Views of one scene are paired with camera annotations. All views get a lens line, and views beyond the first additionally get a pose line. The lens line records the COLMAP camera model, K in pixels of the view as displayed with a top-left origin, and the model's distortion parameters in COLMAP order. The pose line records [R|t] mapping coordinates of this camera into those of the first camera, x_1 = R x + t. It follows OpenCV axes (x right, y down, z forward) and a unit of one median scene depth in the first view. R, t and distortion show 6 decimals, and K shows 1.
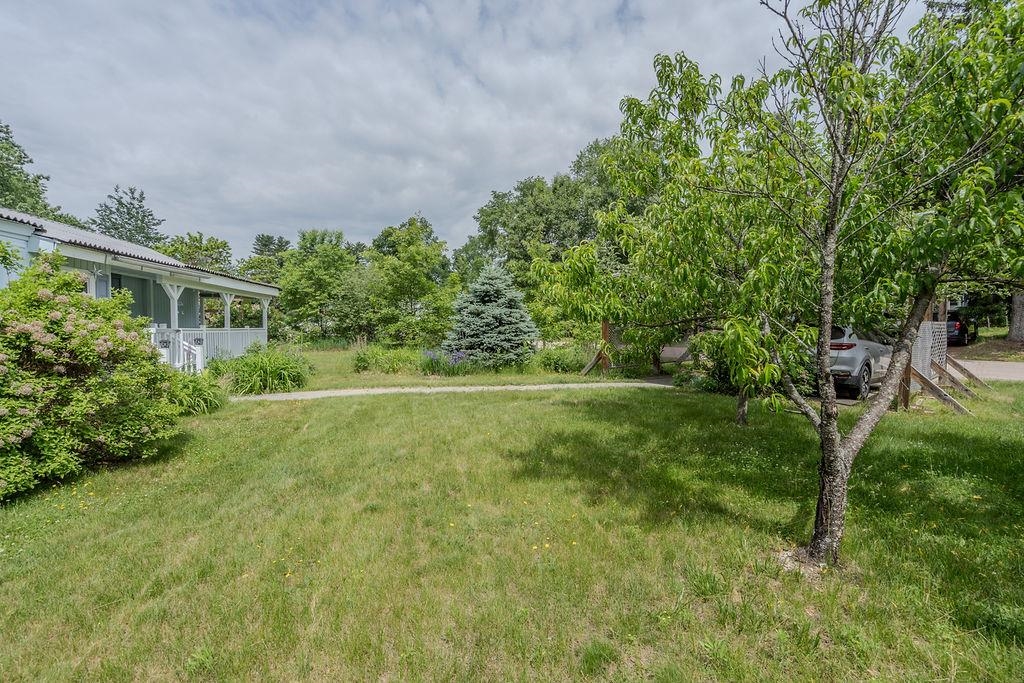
lens RADIAL K [[465.2, 0, 511.6], [0, 465.2, 337.7], [0, 0, 1]] dist [-0.001387, -0.000123]
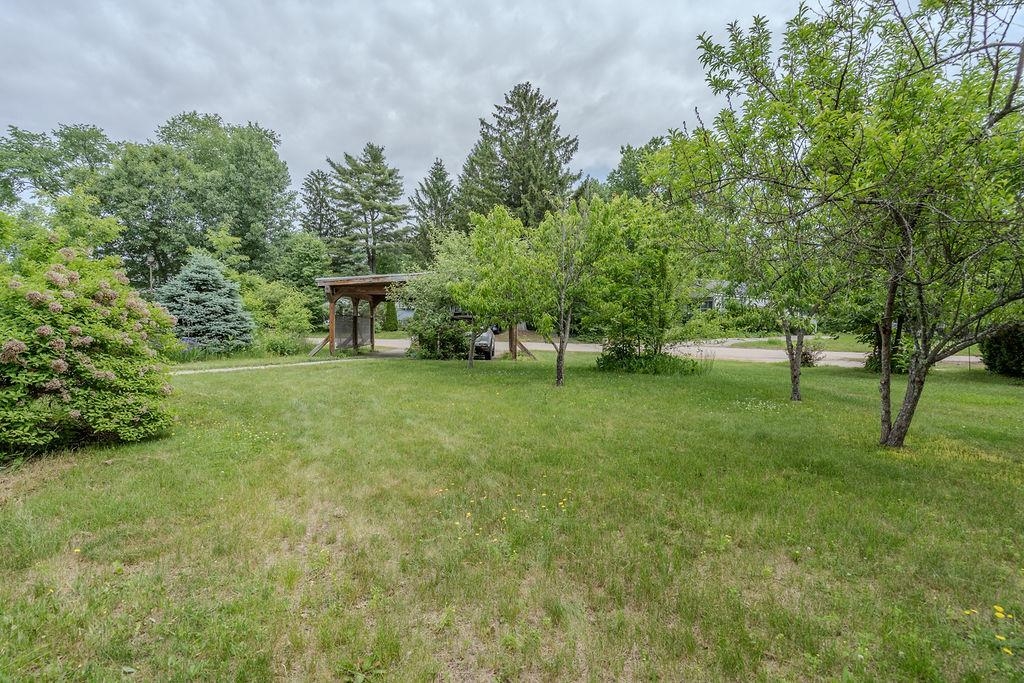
lens RADIAL K [[465.2, 0, 511.7], [0, 465.2, 338.9], [0, 0, 1]] dist [-0.001387, -0.000123]
pose [[0.648520, -0.012167, 0.761100, -0.408358], [0.004745, 0.999917, 0.011941, 0.021000], [-0.761183, -0.004133, 0.648524, -0.184258]]
